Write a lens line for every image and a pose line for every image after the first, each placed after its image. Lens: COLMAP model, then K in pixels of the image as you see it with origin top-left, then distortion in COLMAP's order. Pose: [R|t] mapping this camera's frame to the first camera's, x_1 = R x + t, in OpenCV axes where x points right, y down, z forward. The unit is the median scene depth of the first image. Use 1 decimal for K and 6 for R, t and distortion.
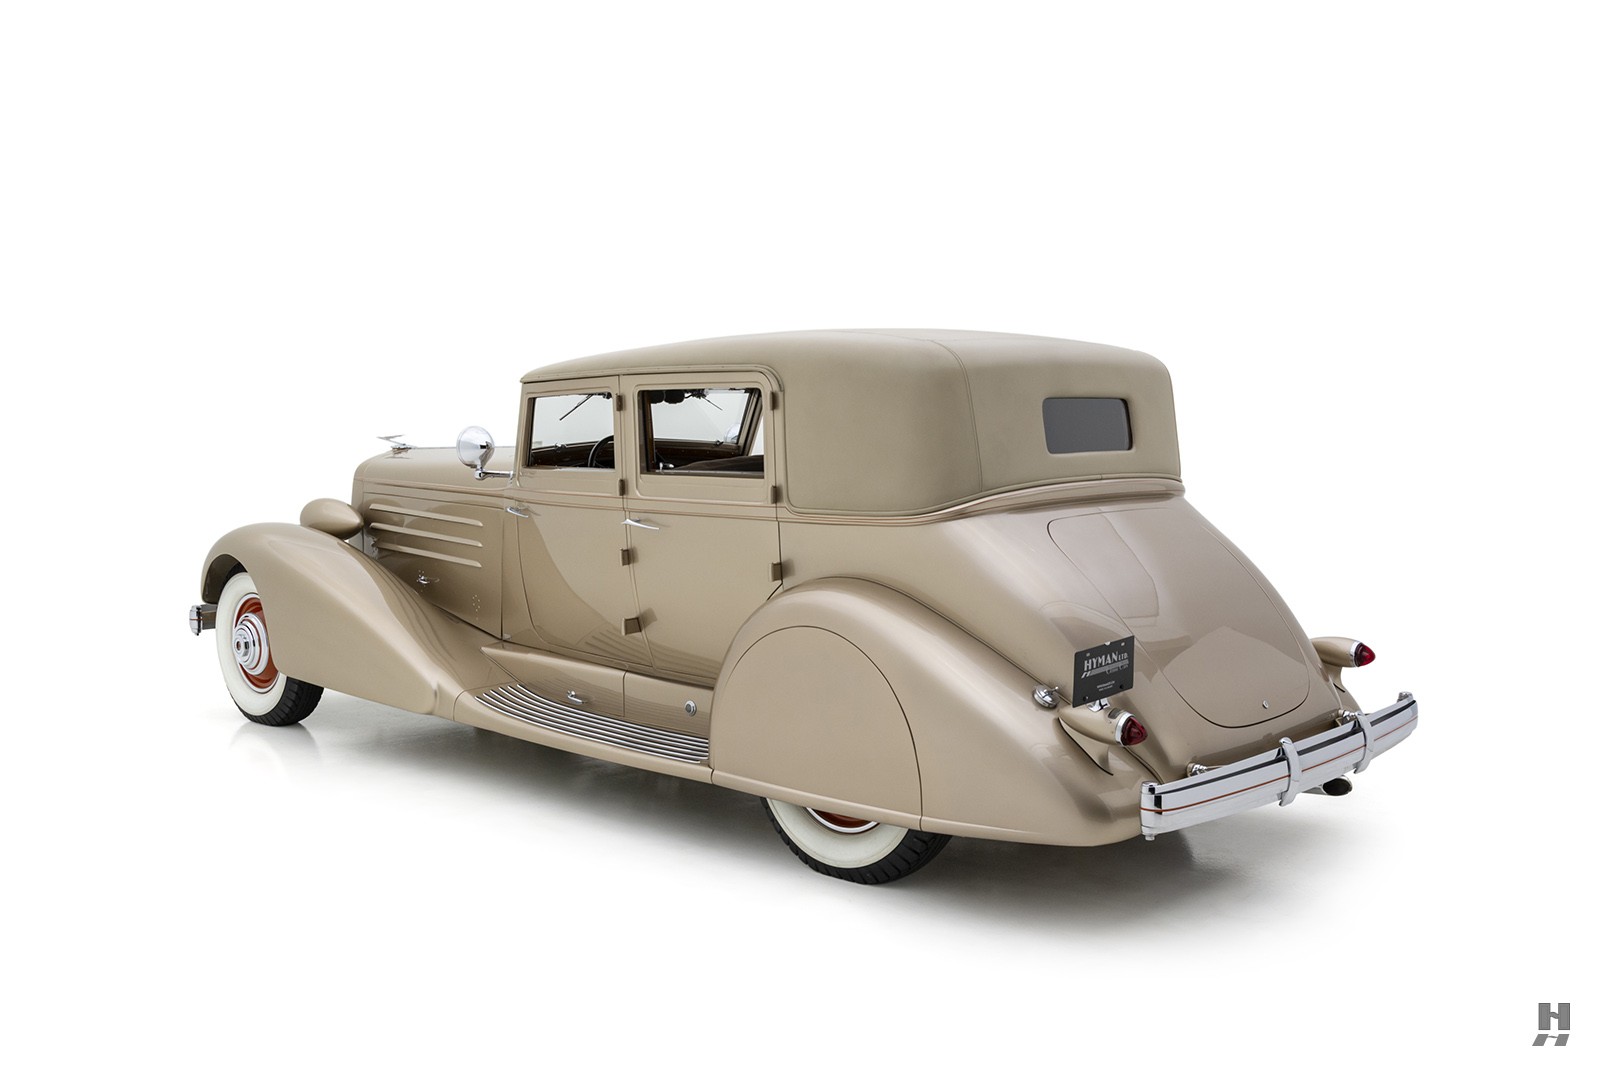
lens RADIAL K [[1582.0, 0, 809.1], [0, 1582.0, 551.3], [0, 0, 1]] dist [-0.001934, 0.005978]
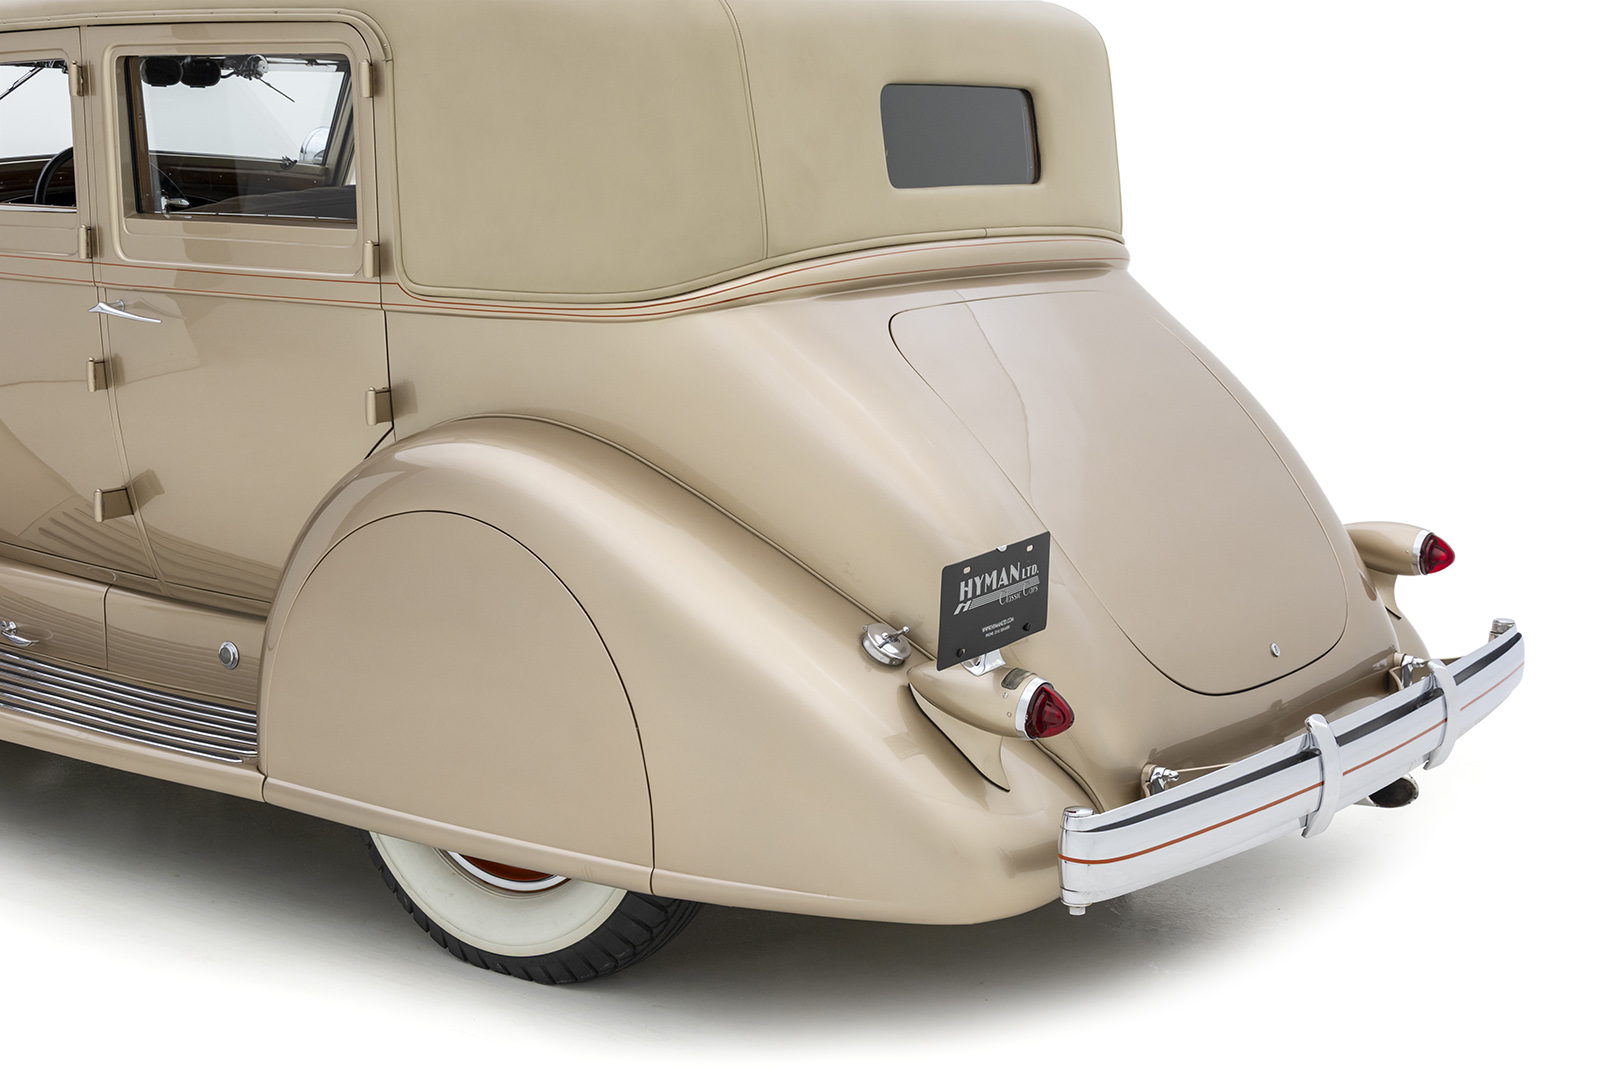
lens RADIAL K [[2332.5, 0, 800.0], [0, 2332.5, 533.5], [0, 0, 1]] dist [-0.012482, -0.023626]
pose [[0.992192, -0.004623, 0.124636, 0.020748], [-0.005711, 0.996580, 0.082433, -0.009624], [-0.124590, -0.082502, 0.988772, 0.206515]]
